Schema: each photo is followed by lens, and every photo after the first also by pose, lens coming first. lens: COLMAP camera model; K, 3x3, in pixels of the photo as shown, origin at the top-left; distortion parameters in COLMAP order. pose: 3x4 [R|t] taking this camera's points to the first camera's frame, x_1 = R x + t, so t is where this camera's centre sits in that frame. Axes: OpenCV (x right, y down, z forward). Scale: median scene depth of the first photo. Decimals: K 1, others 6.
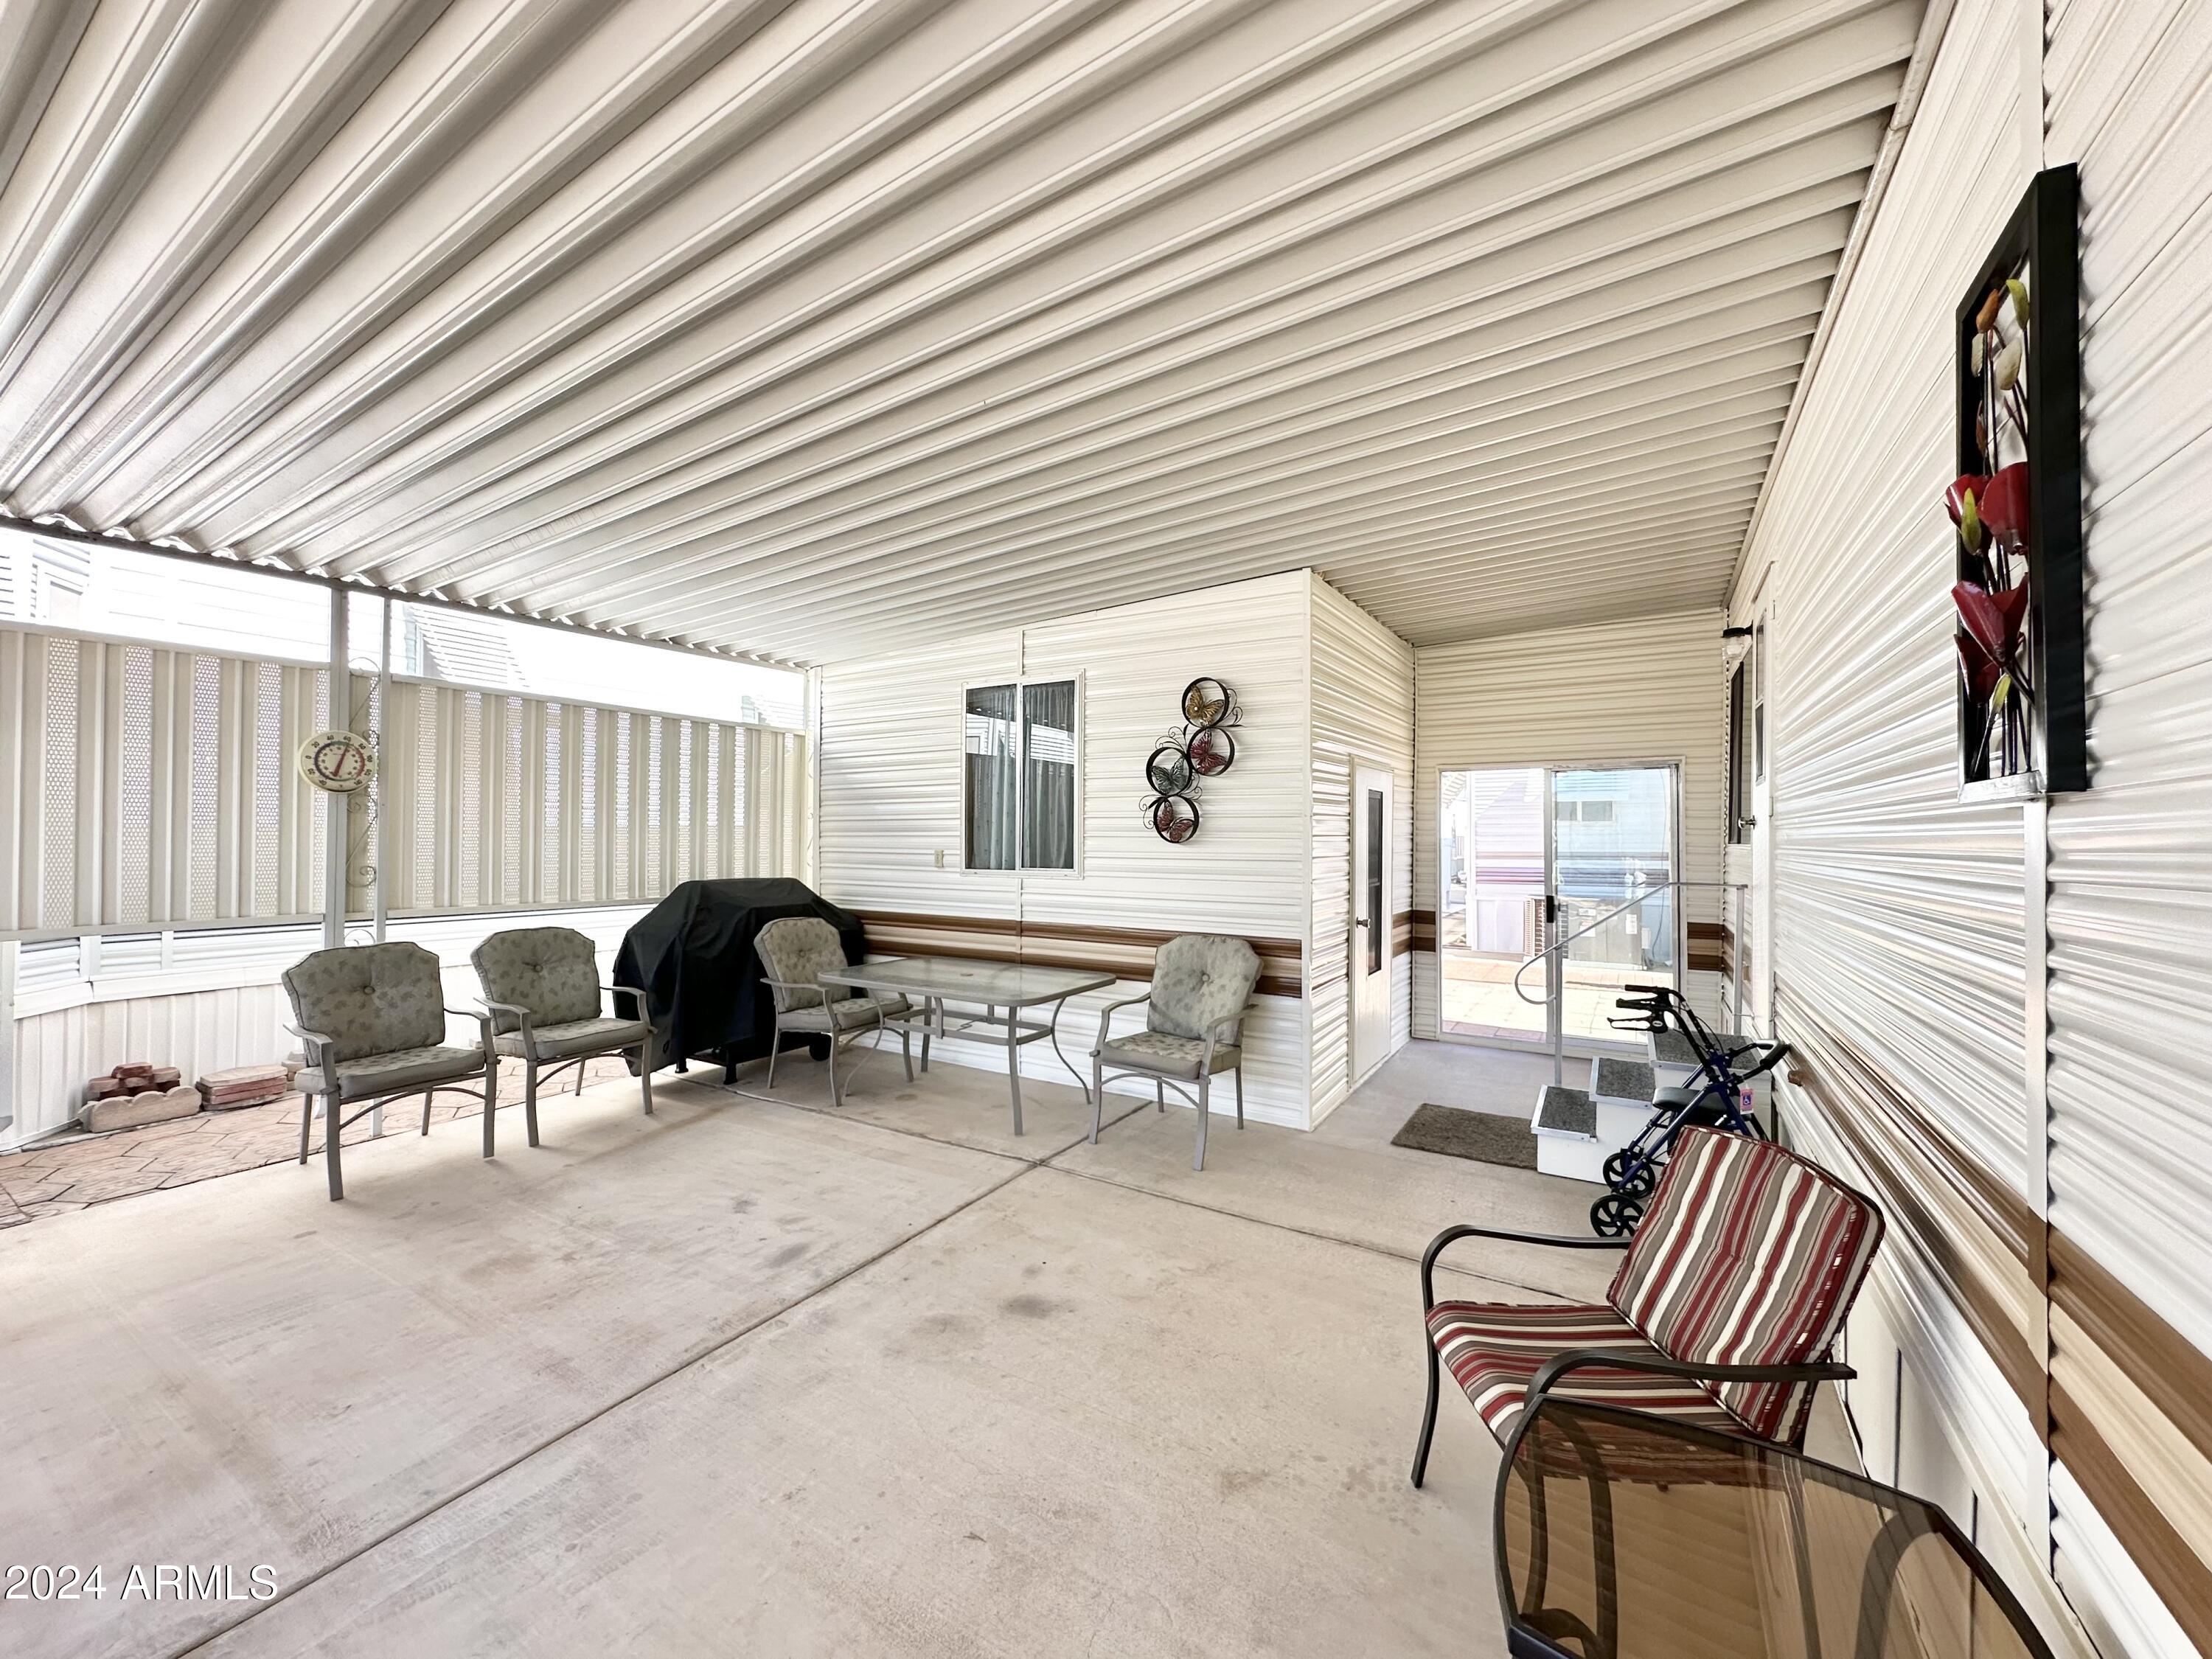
lens RADIAL K [[893.3, 0, 1106.0], [0, 893.3, 829.5], [0, 0, 1]] dist [-0.000266, 0.000012]
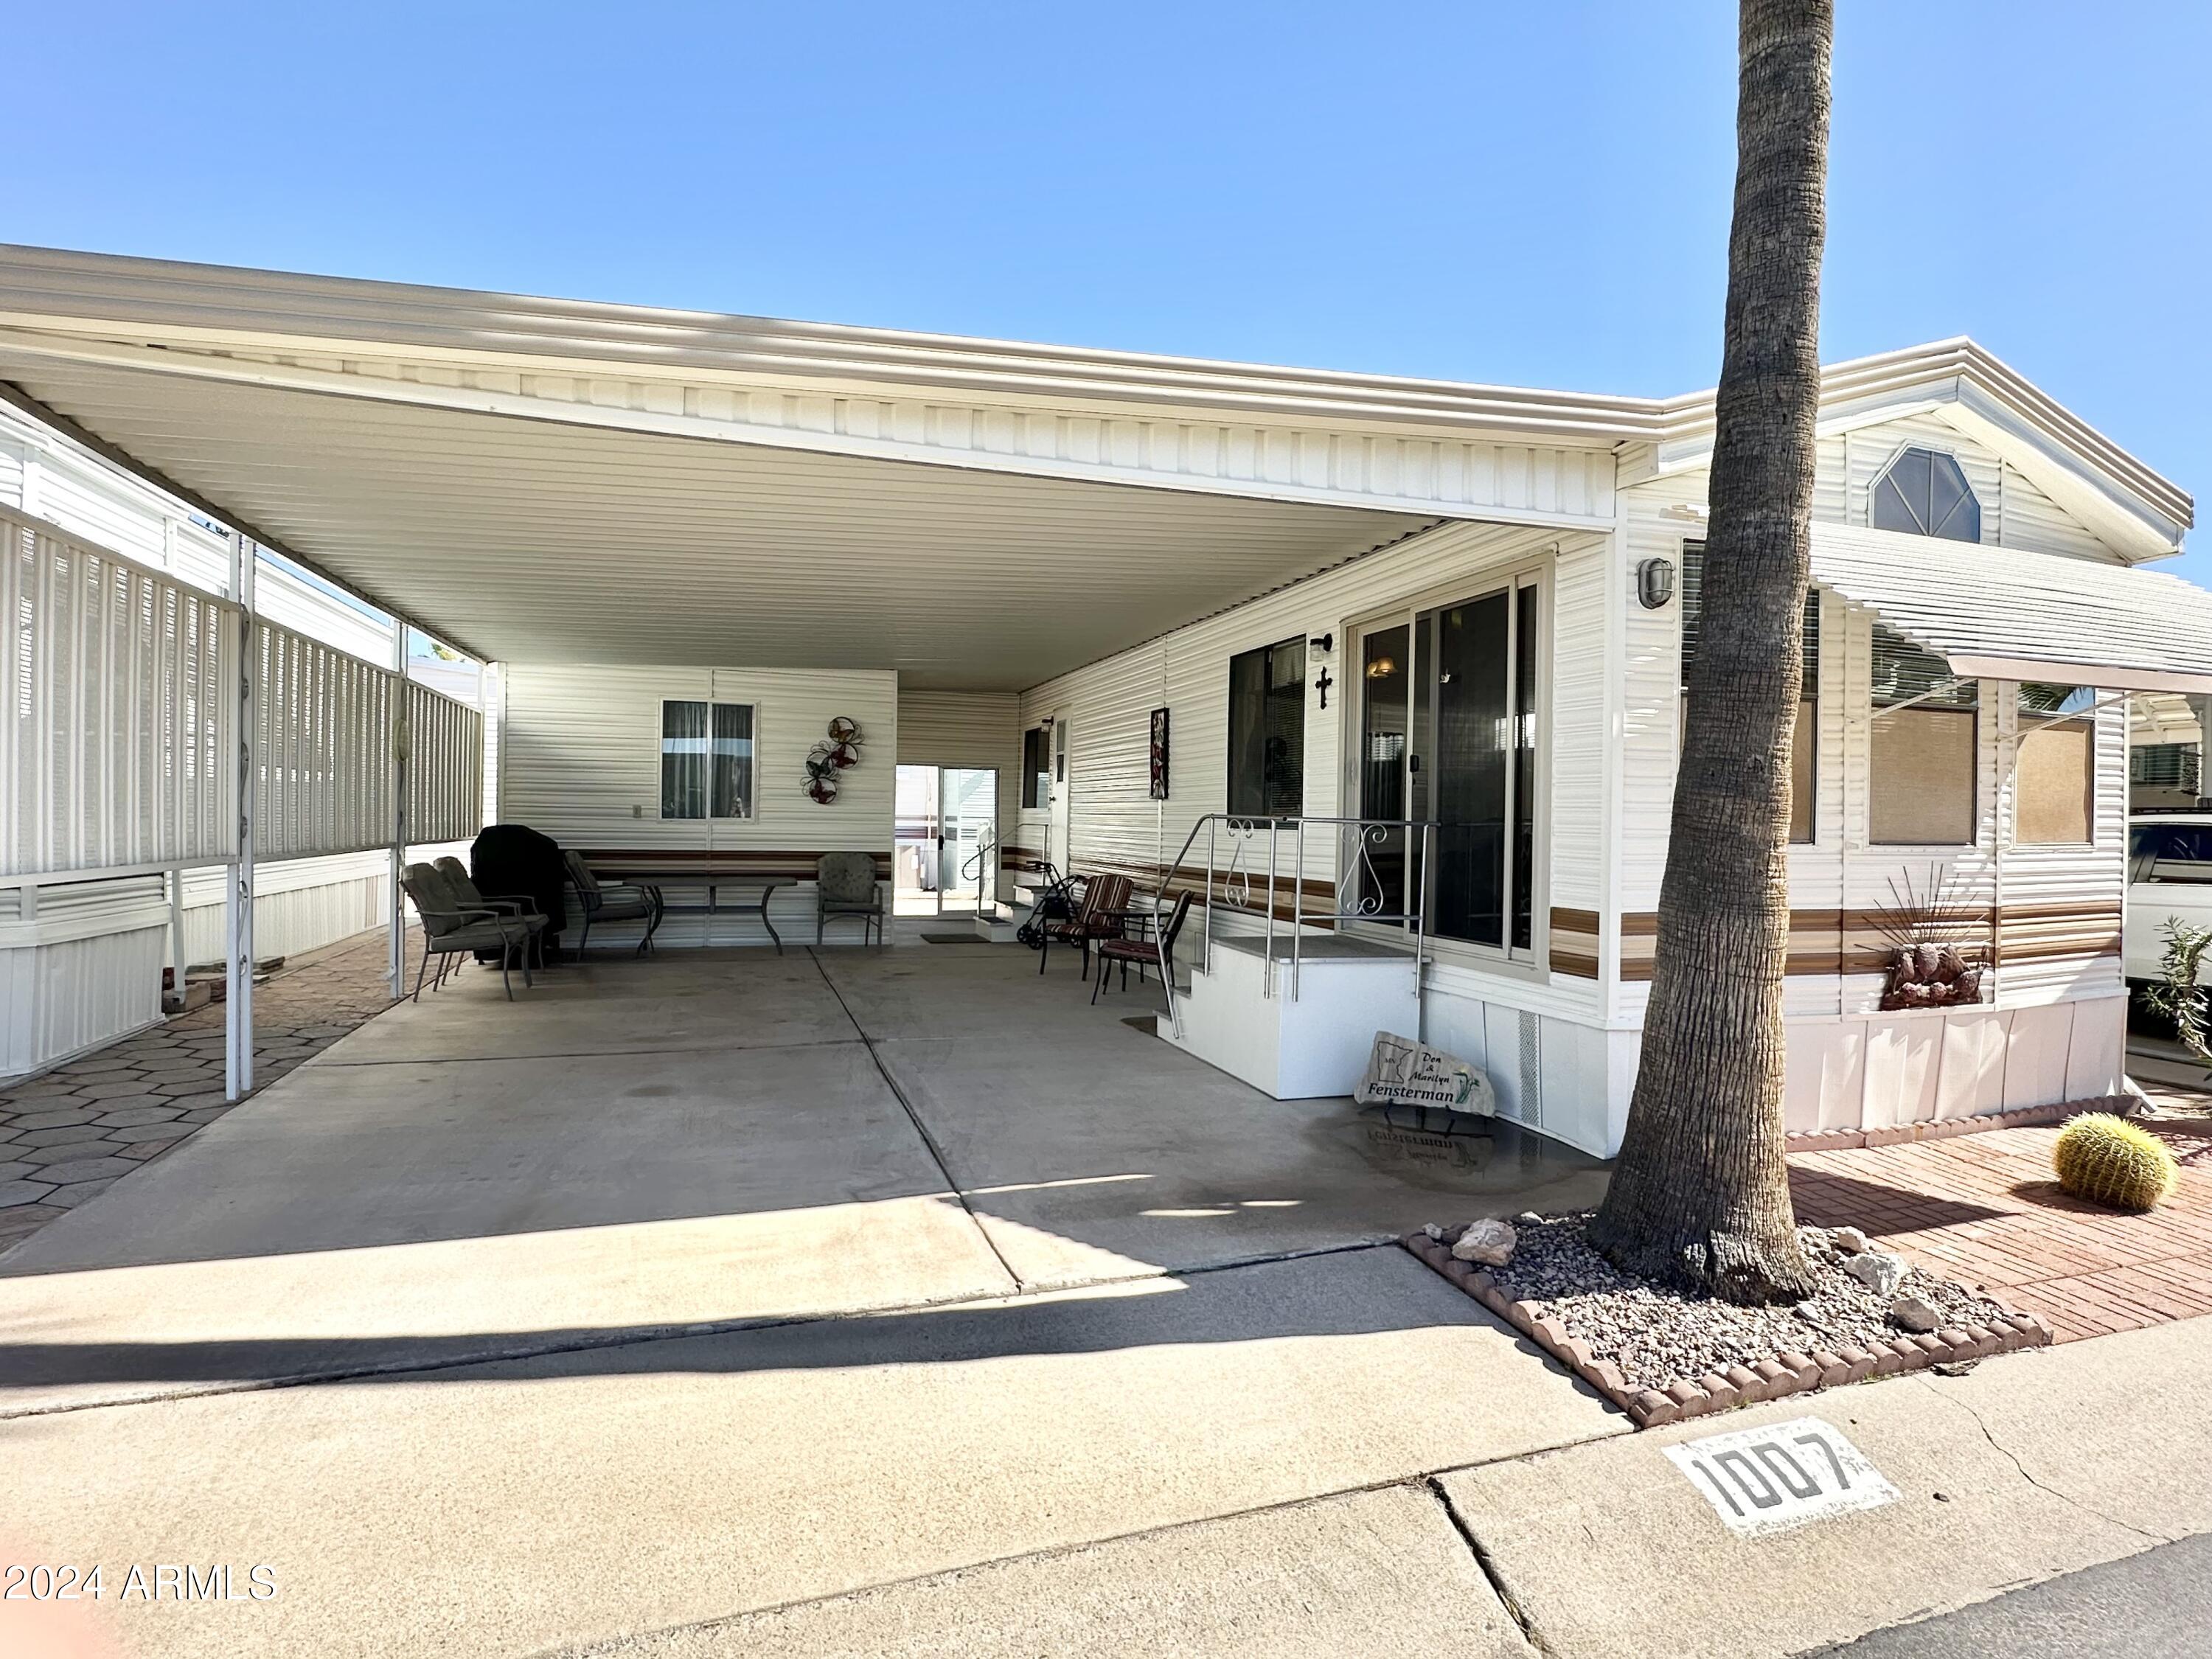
lens RADIAL K [[1107.9, 0, 1106.0], [0, 1107.9, 829.5], [0, 0, 1]] dist [-0.000086, -0.000006]
pose [[0.654334, -0.003117, 0.756199, -1.266770], [-0.022020, 0.999489, 0.023173, 0.002302], [-0.755885, -0.031814, 0.653931, -0.946580]]
